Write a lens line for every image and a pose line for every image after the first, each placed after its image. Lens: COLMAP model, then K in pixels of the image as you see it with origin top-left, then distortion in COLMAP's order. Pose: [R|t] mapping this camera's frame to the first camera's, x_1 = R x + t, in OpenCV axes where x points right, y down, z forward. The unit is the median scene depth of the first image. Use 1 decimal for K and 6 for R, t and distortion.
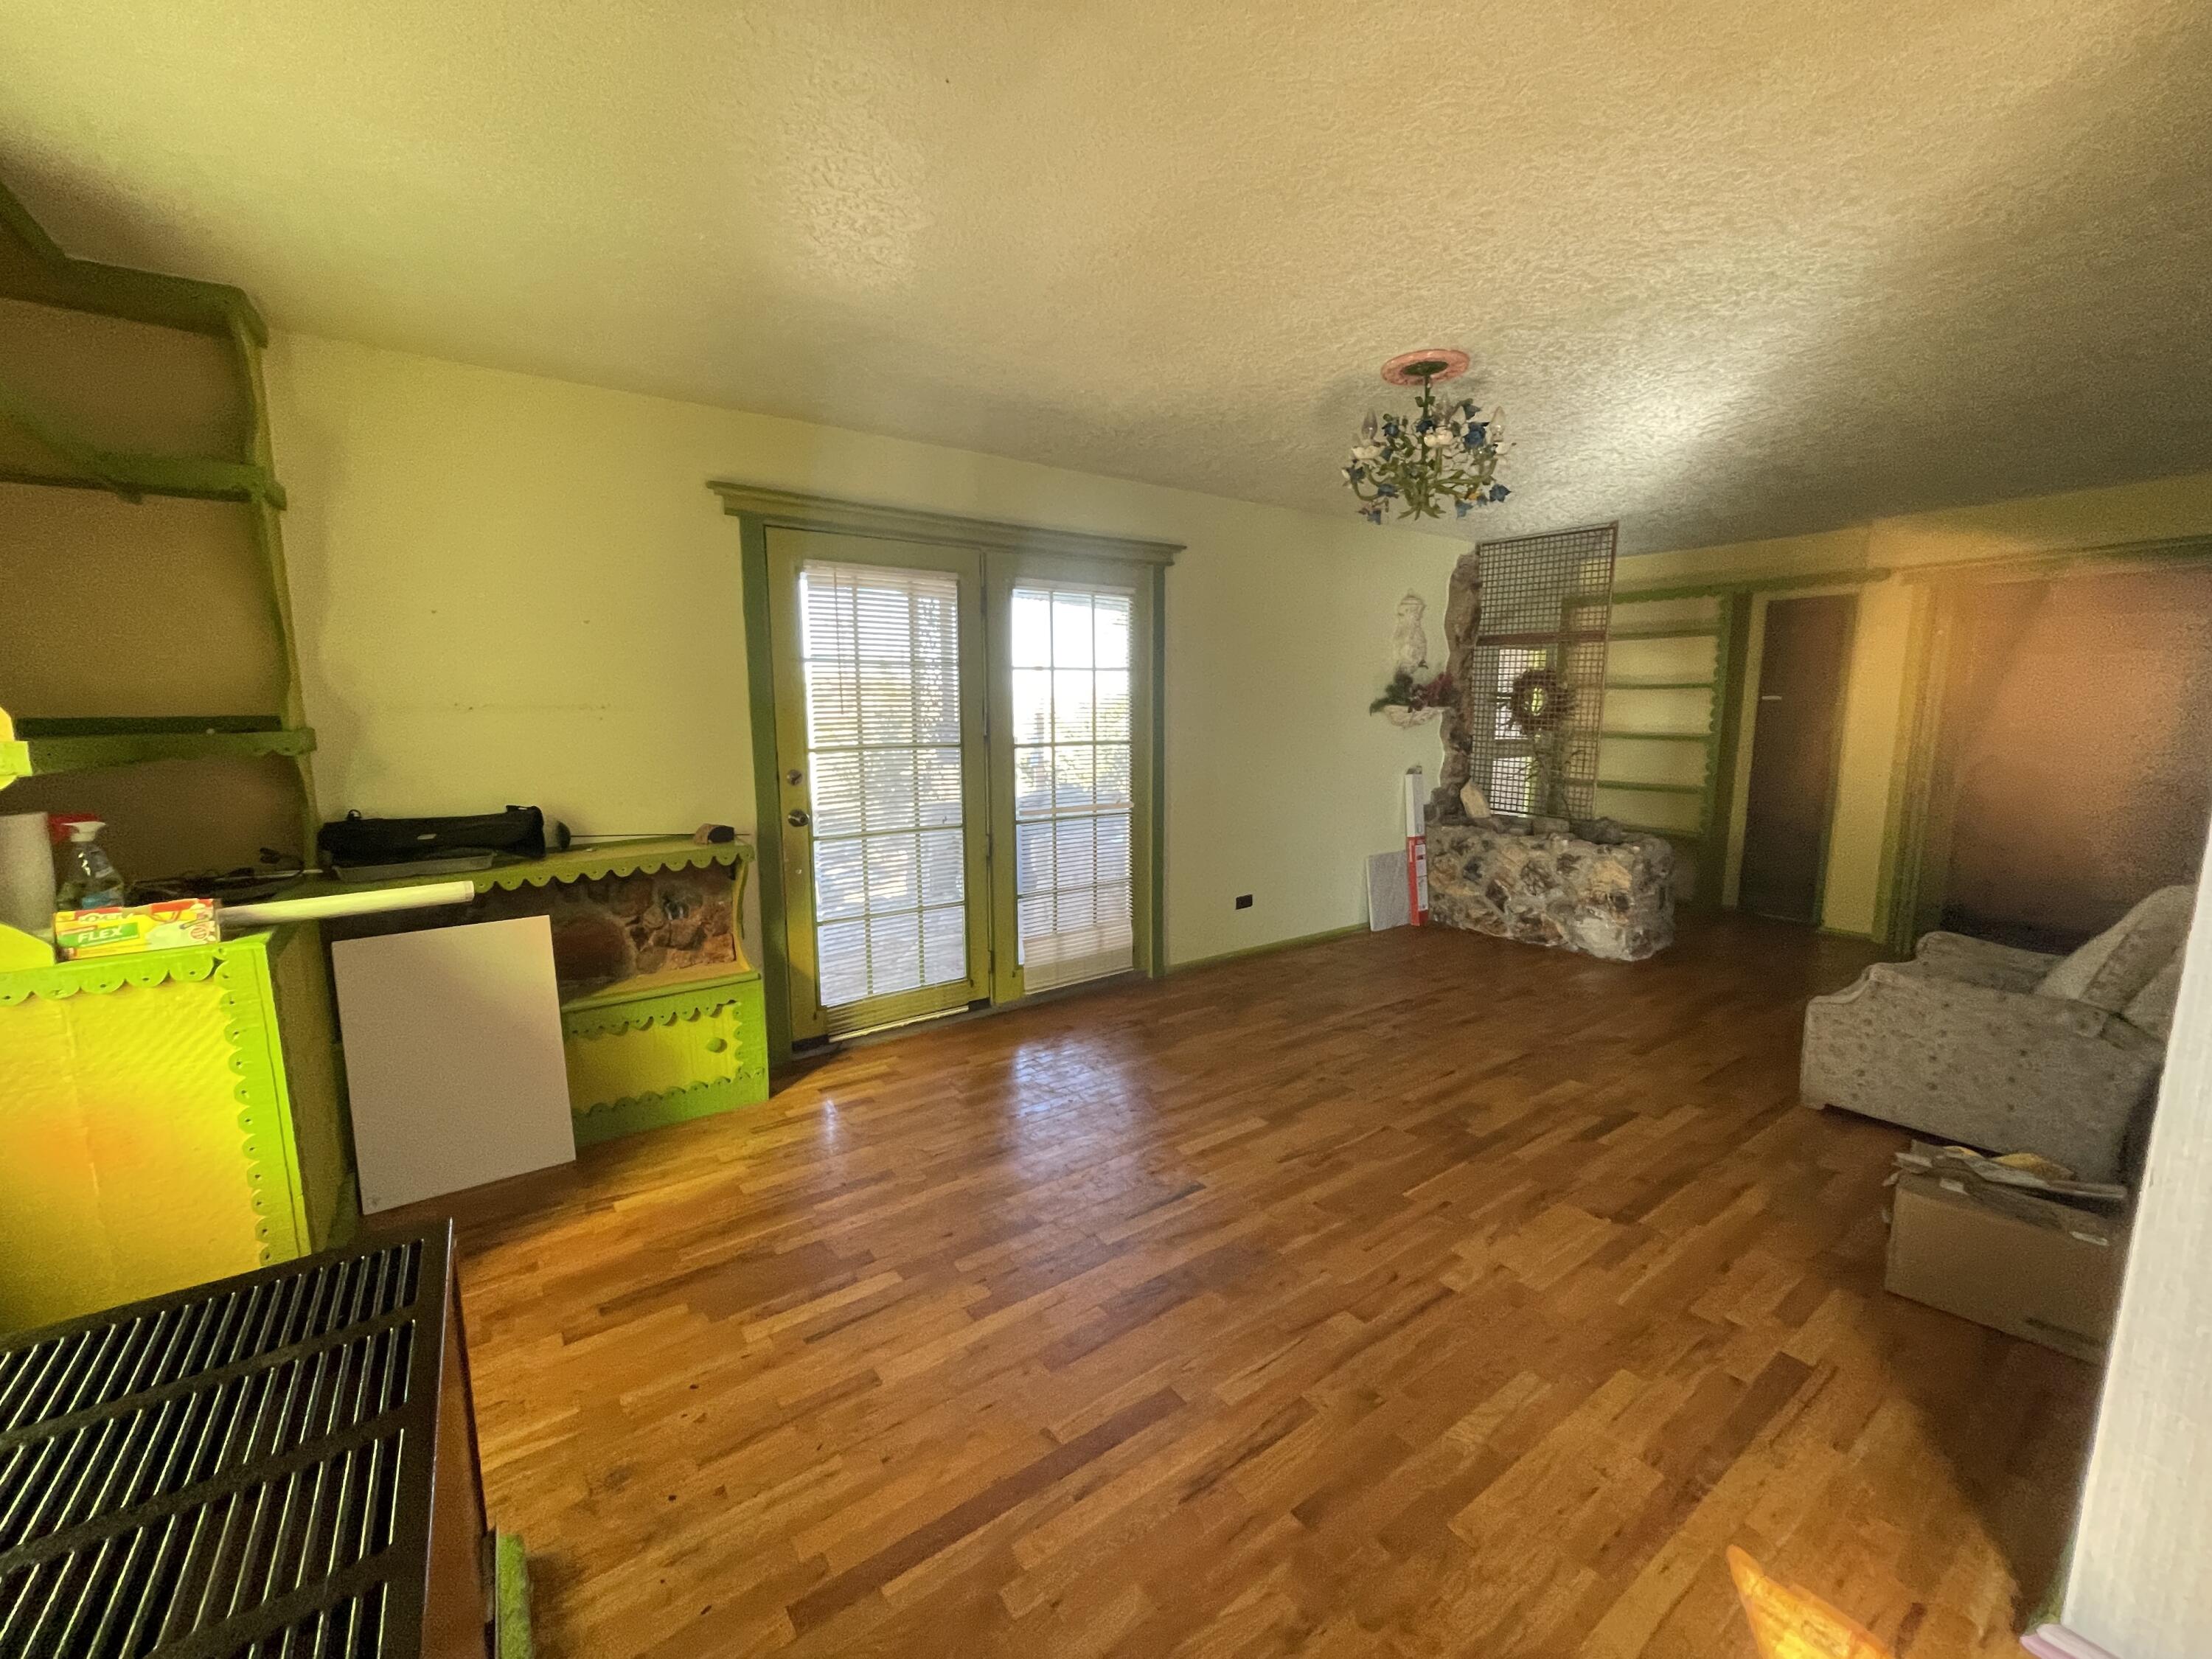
lens RADIAL K [[888.8, 0, 1097.2], [0, 888.8, 827.5], [0, 0, 1]] dist [0.000522, -0.000246]
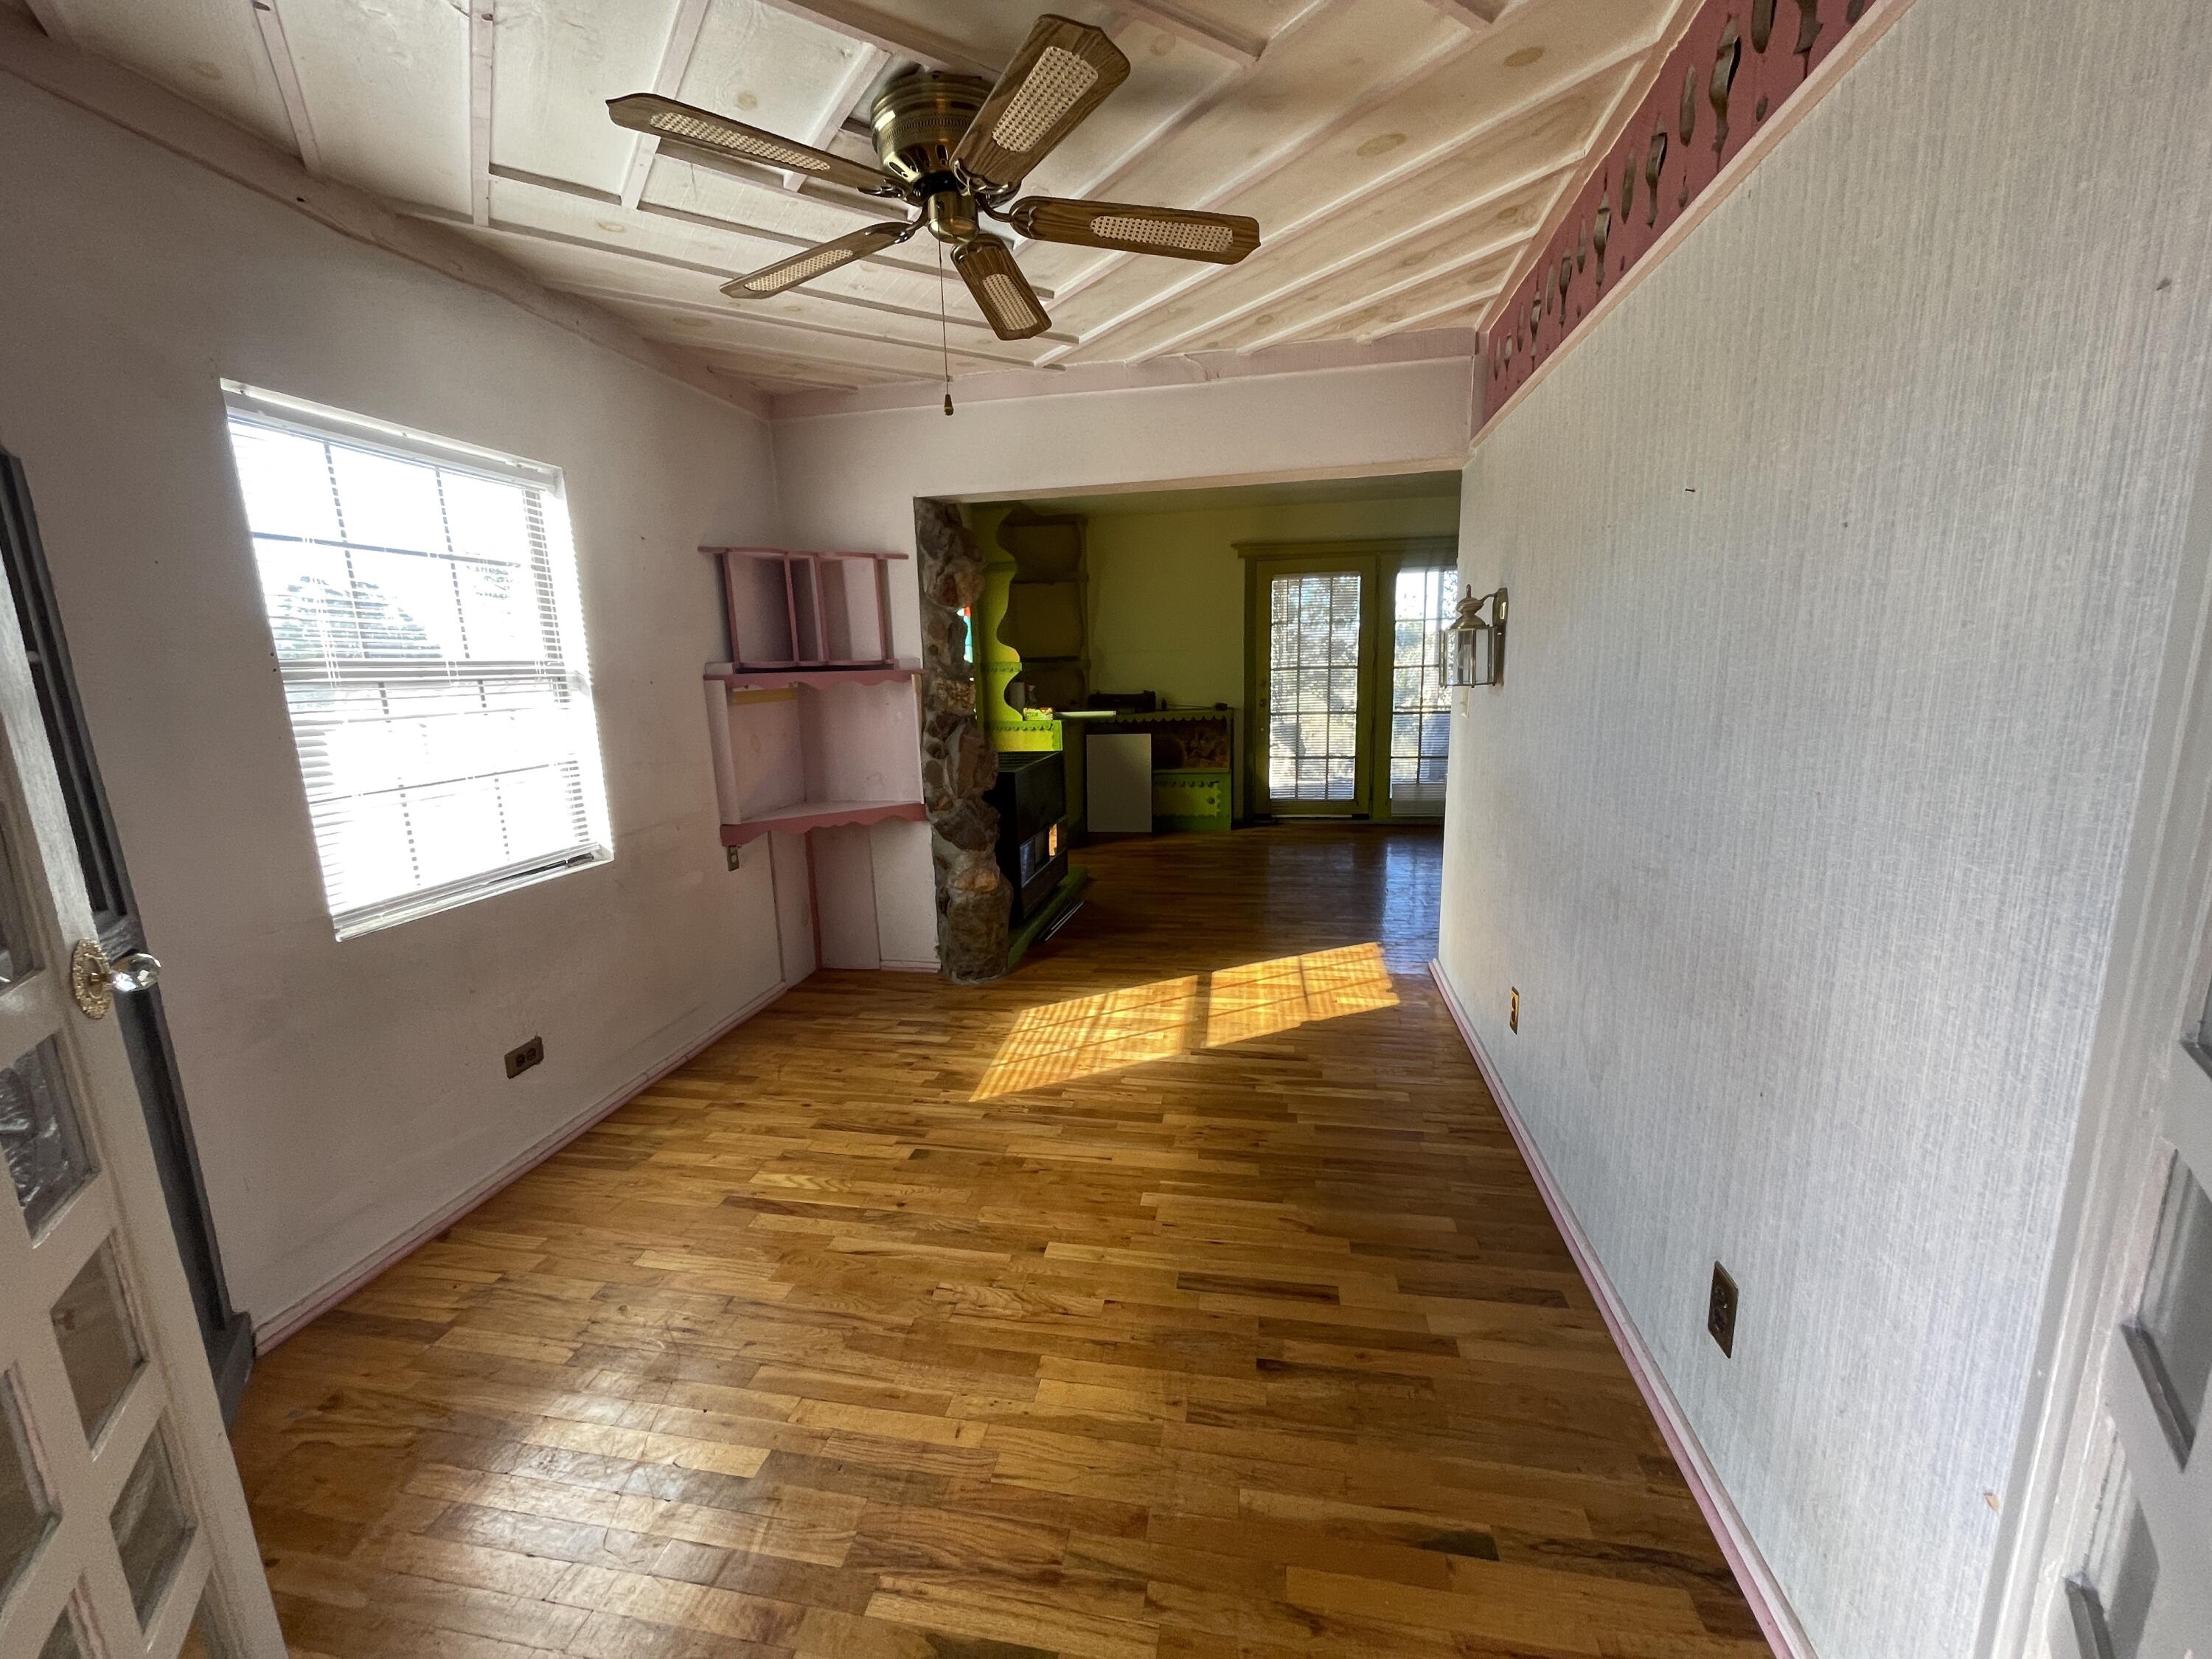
lens RADIAL K [[888.8, 0, 1097.2], [0, 888.8, 827.5], [0, 0, 1]] dist [0.000522, -0.000246]
pose [[0.687316, 0.123463, -0.715789, 1.034676], [-0.073398, 0.992210, 0.100663, 0.109982], [0.722641, -0.016650, 0.691023, -0.798907]]
